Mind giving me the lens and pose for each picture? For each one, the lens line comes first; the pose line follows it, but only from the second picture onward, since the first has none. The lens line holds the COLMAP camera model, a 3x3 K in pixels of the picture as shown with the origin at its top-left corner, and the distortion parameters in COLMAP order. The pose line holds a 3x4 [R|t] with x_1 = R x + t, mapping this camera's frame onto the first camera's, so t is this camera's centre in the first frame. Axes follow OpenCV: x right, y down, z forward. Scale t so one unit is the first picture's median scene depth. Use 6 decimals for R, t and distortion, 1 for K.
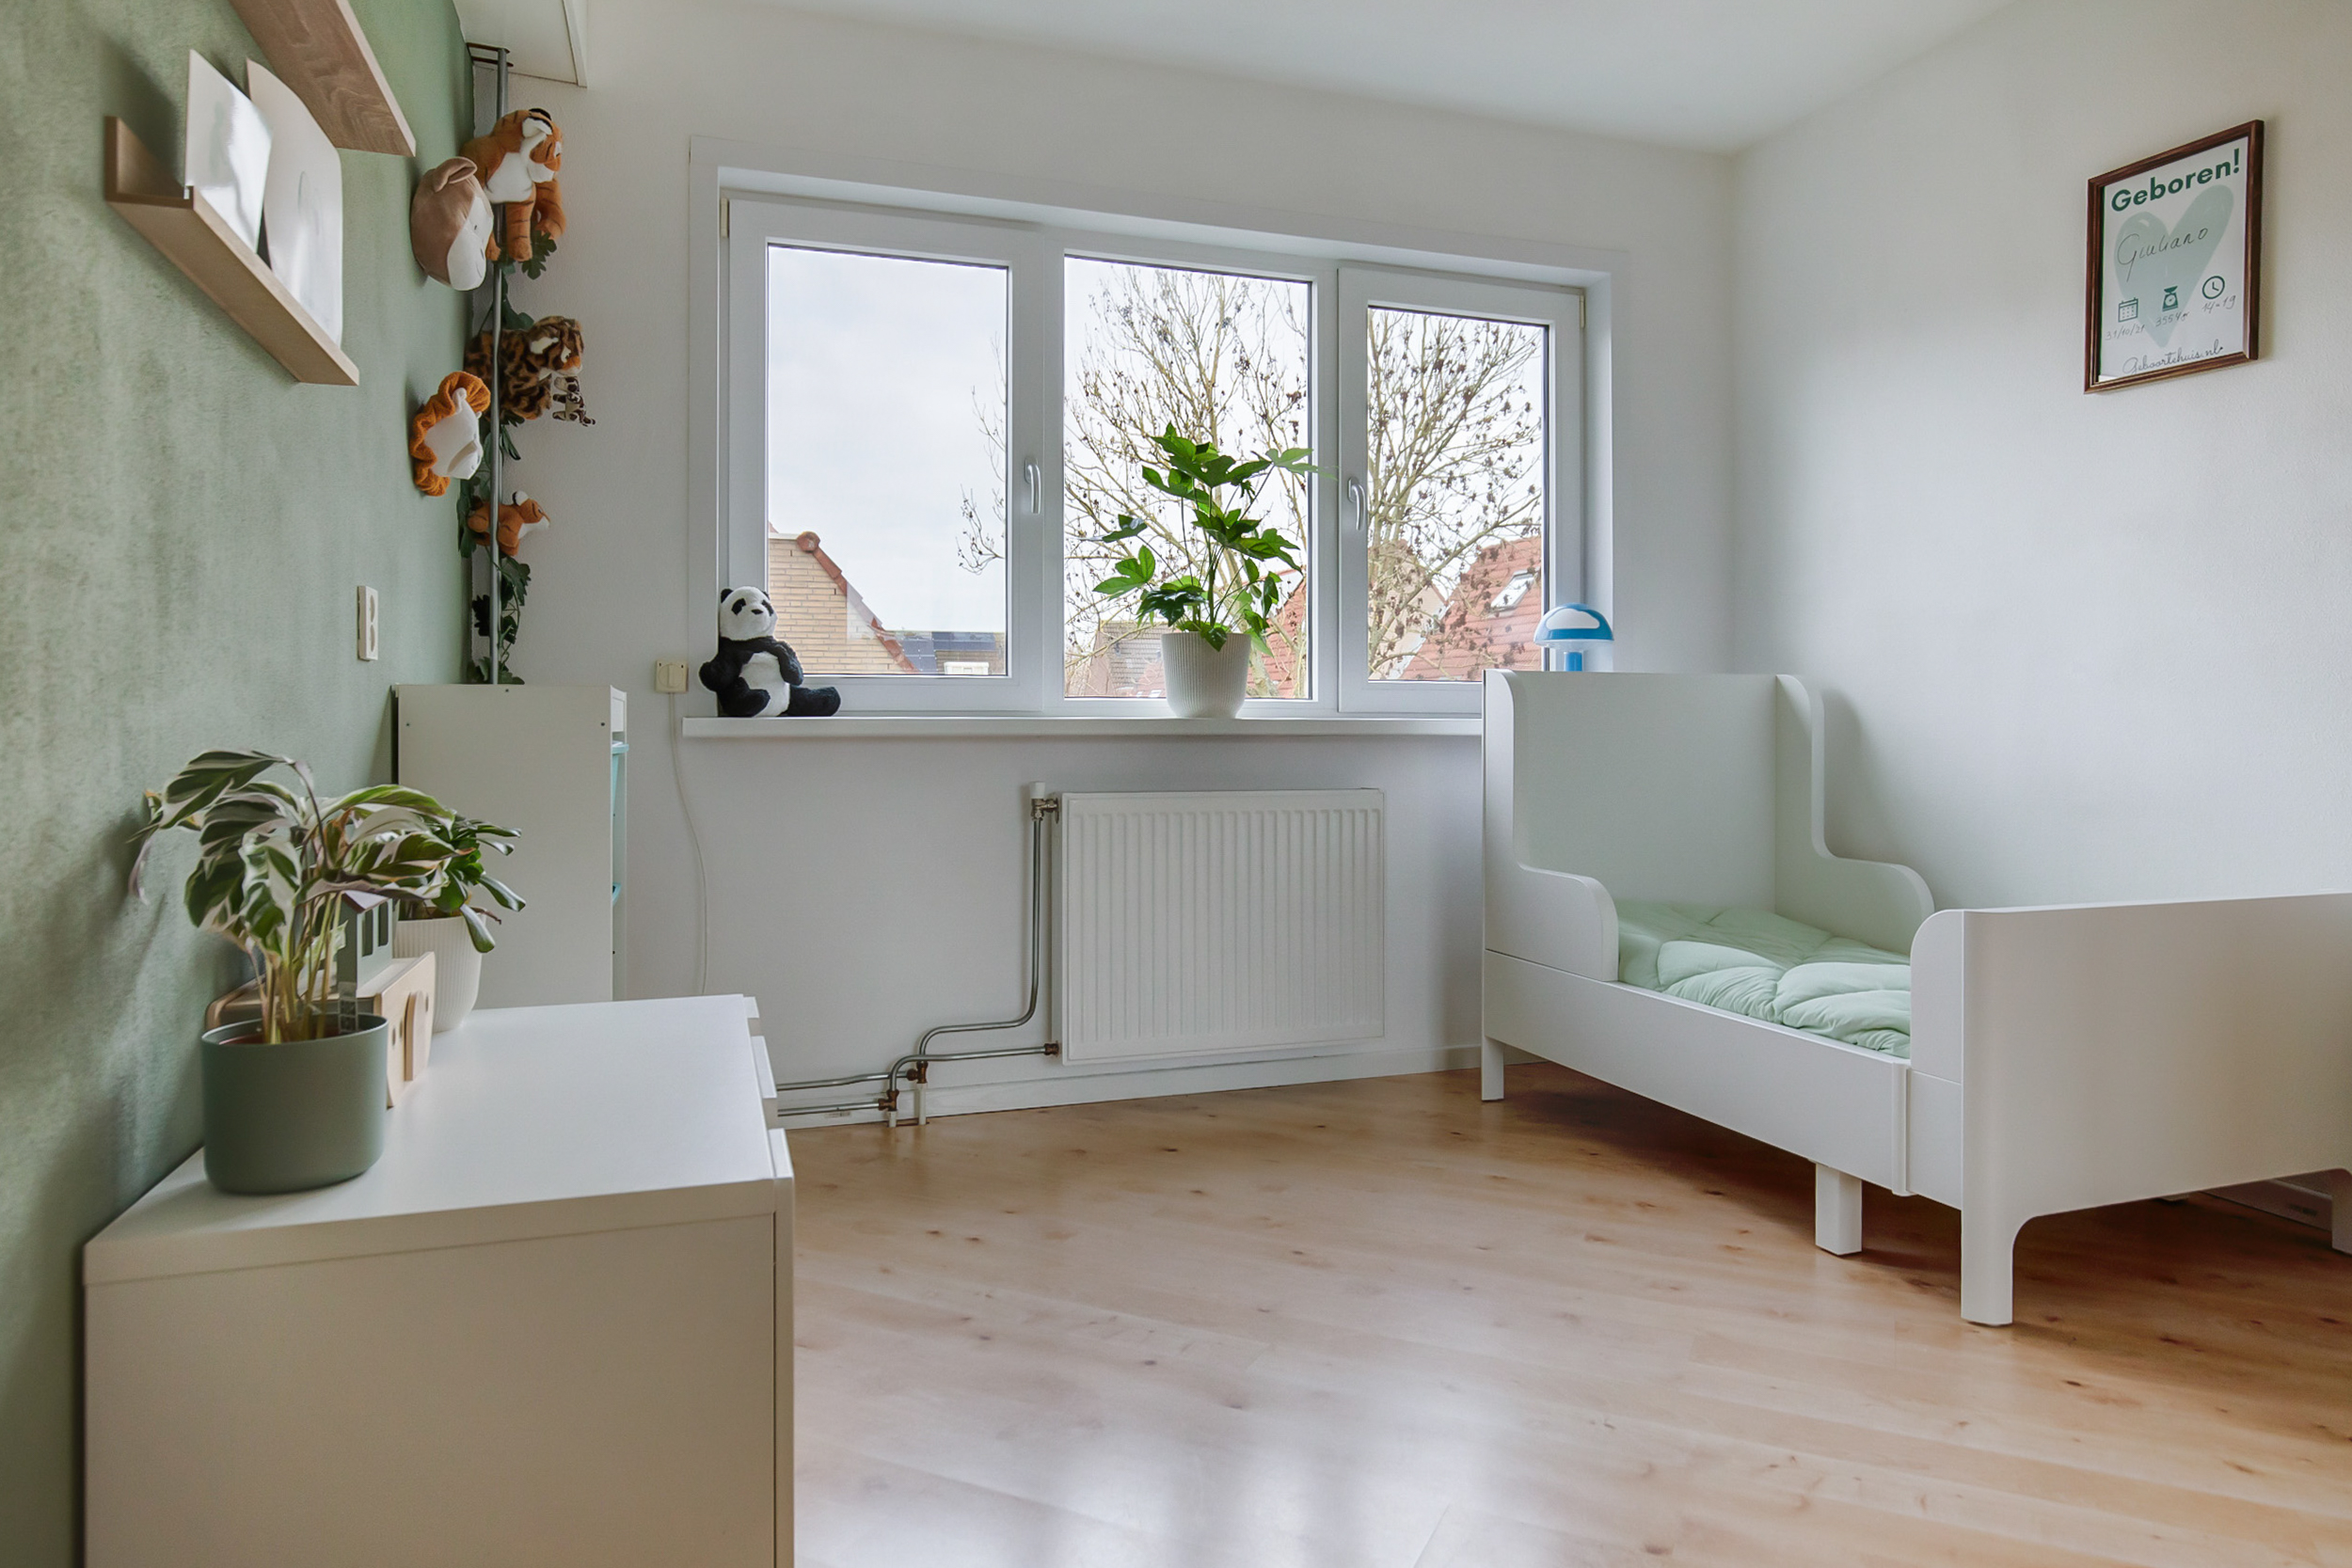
lens RADIAL K [[1388.6, 0, 1192.6], [0, 1388.6, 729.6], [0, 0, 1]] dist [-0.013696, 0.004197]
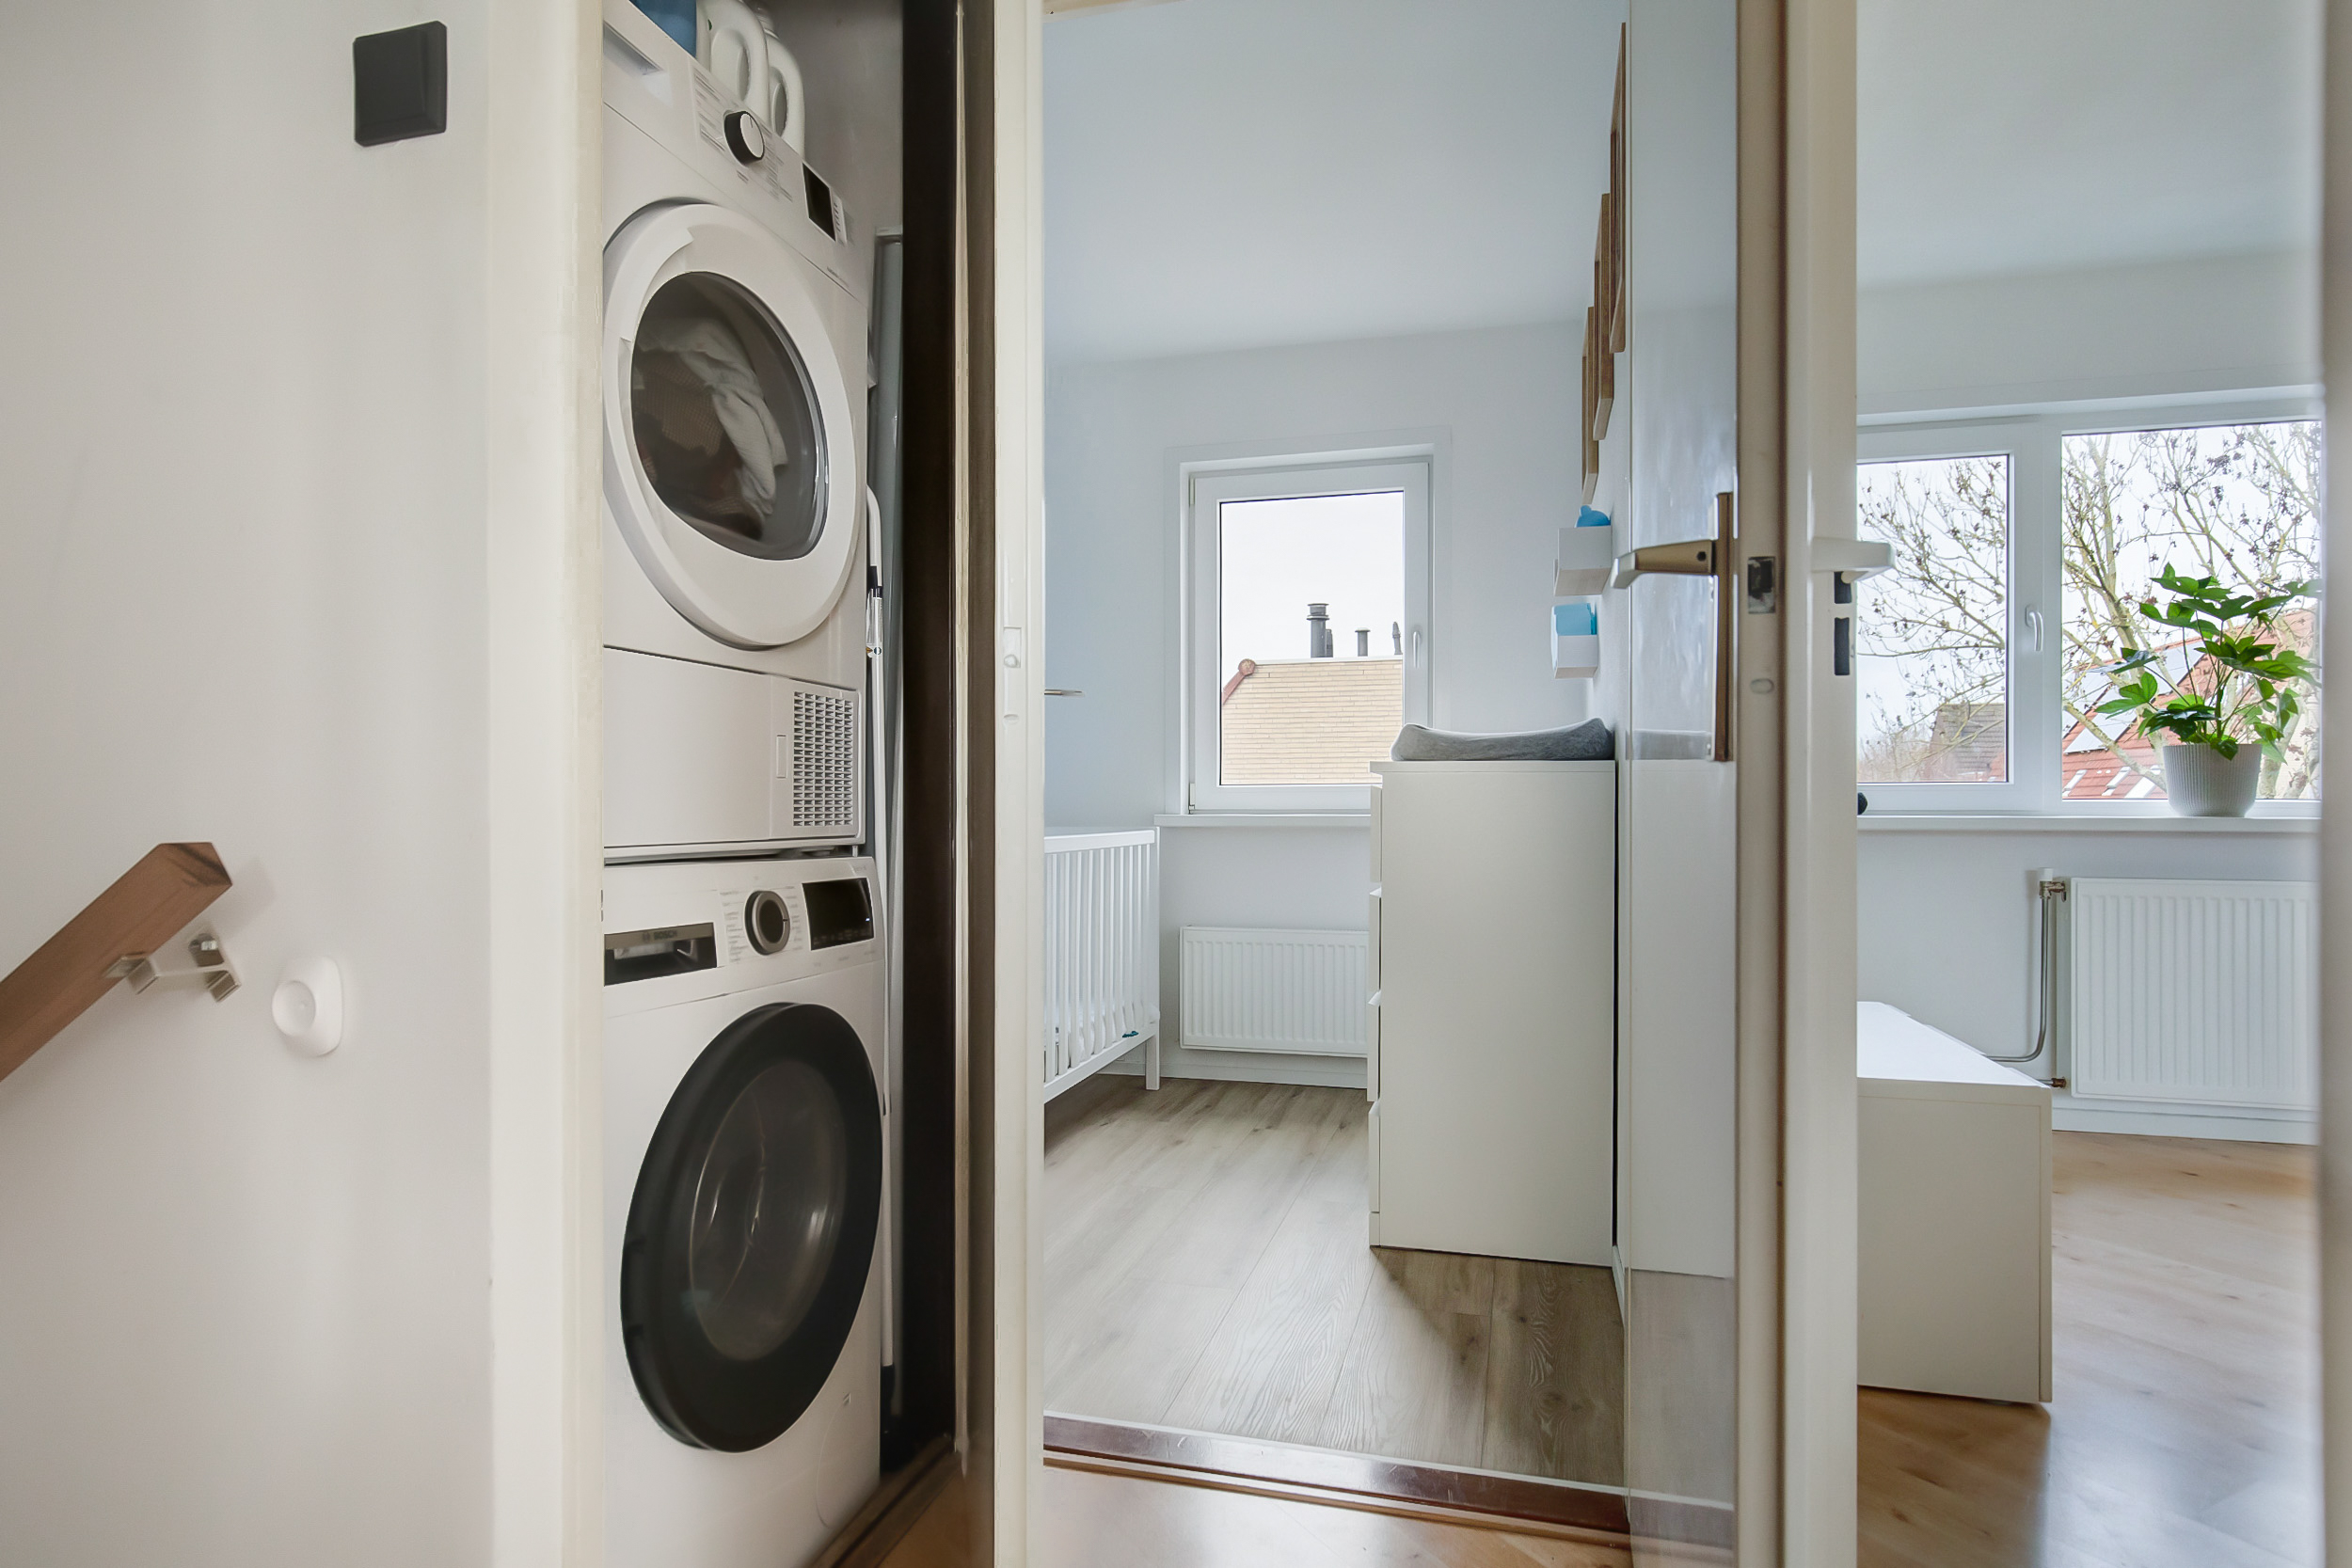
lens RADIAL K [[1267.9, 0, 1201.9], [0, 1267.9, 814.7], [0, 0, 1]] dist [0.007032, -0.000973]
pose [[0.837260, 0.004467, -0.546787, -0.116022], [-0.003475, 0.999990, 0.002849, -0.010662], [0.546794, -0.000485, 0.837267, -0.356245]]
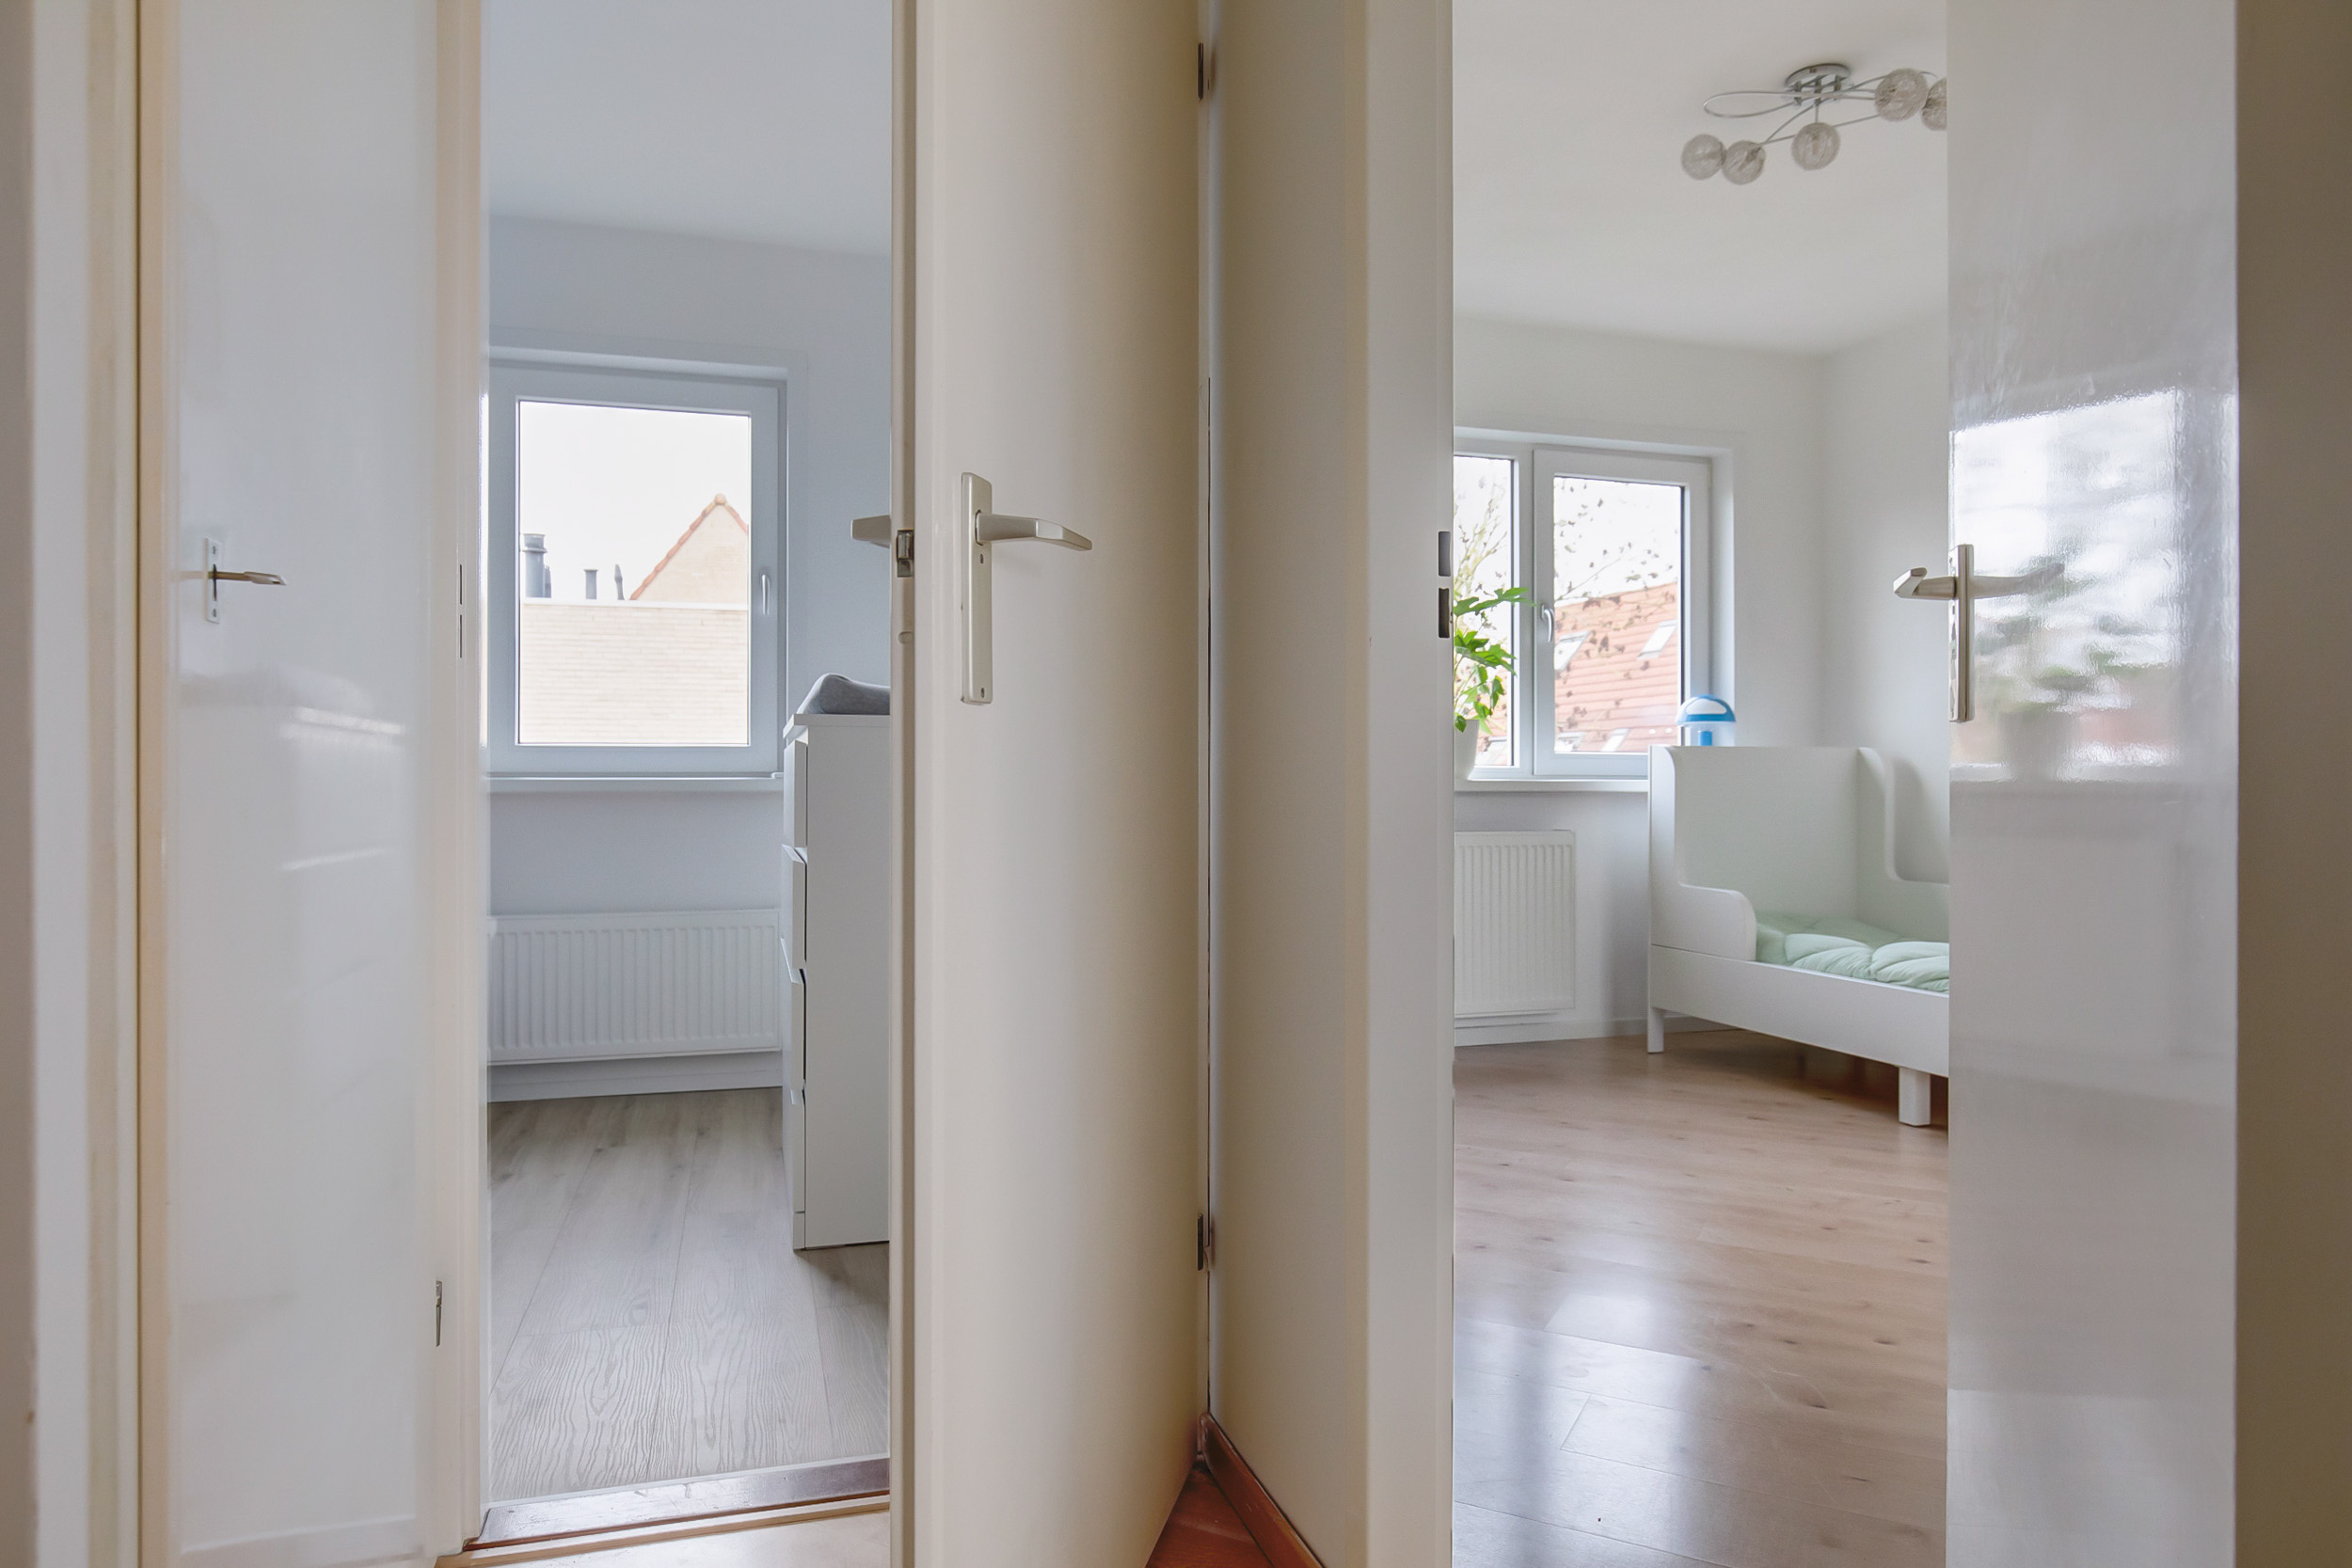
lens RADIAL K [[1388.6, 0, 1174.8], [0, 1388.6, 783.4], [0, 0, 1]] dist [-0.013696, 0.004197]
pose [[0.999530, 0.001155, -0.030647, -0.224400], [-0.001220, 0.999997, -0.002095, -0.001202], [0.030645, 0.002131, 0.999528, -0.410382]]
